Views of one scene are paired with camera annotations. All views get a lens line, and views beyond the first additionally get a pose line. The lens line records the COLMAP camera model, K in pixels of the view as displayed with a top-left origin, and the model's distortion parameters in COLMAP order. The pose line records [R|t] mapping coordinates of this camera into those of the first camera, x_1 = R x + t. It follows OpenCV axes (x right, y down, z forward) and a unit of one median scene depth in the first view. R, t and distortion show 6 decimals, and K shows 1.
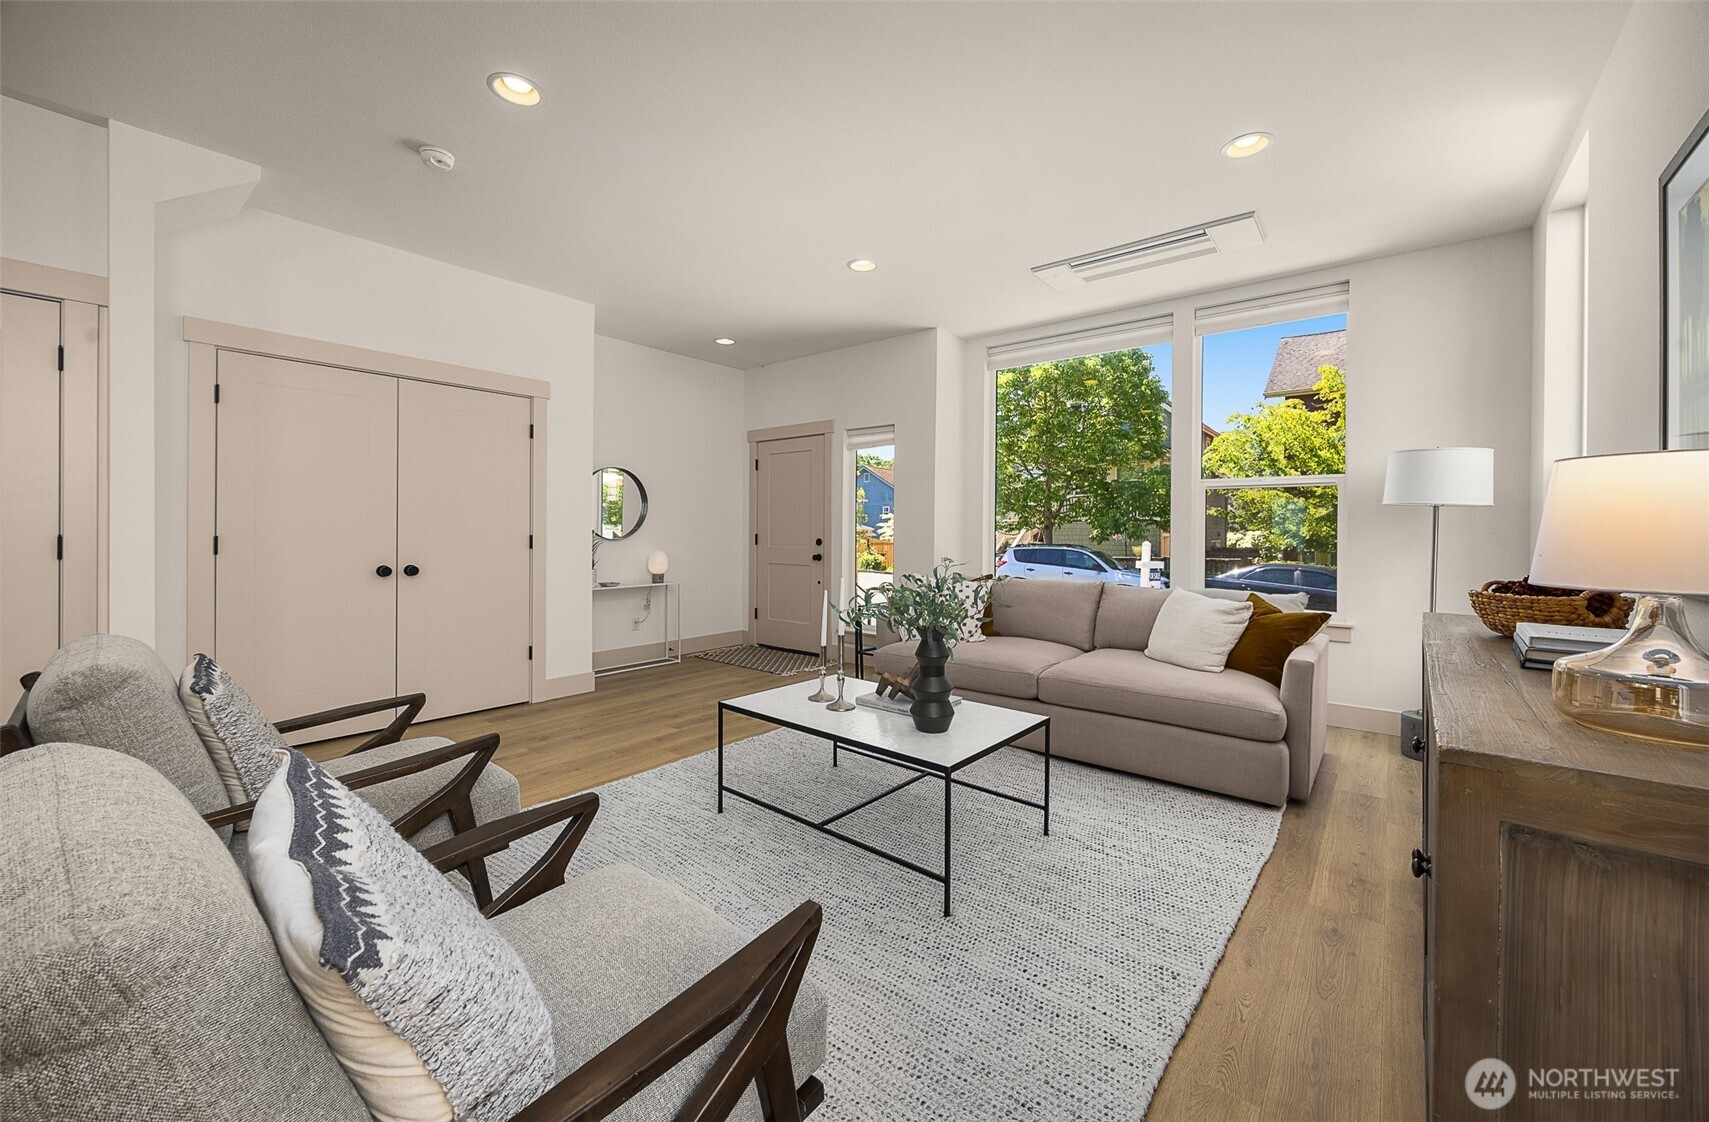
lens RADIAL K [[655.1, 0, 854.6], [0, 655.1, 533.1], [0, 0, 1]] dist [-0.002171, -0.000020]
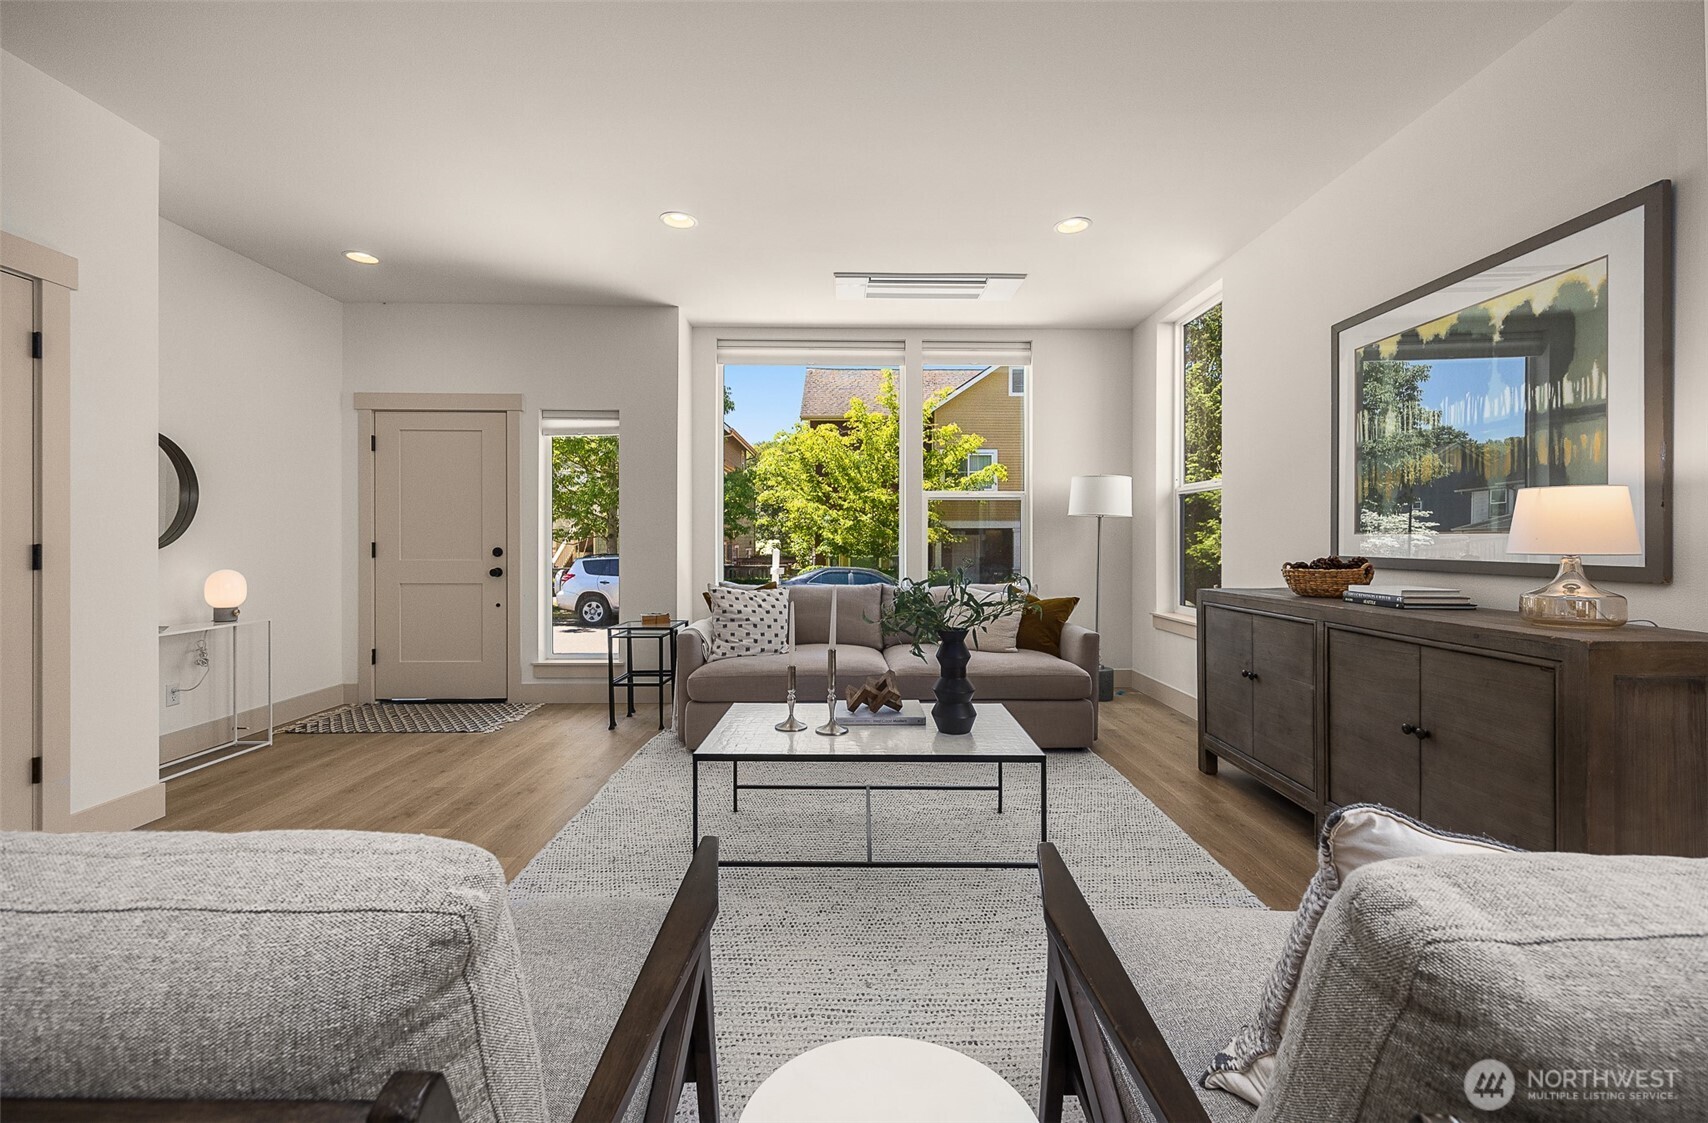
lens RADIAL K [[701.1, 0, 850.8], [0, 701.1, 542.2], [0, 0, 1]] dist [0.001834, 0.000277]
pose [[0.762997, -0.006180, 0.646373, -0.277926], [0.007078, 0.999974, 0.001205, 0.004064], [-0.646363, 0.003656, 0.763021, 0.116974]]
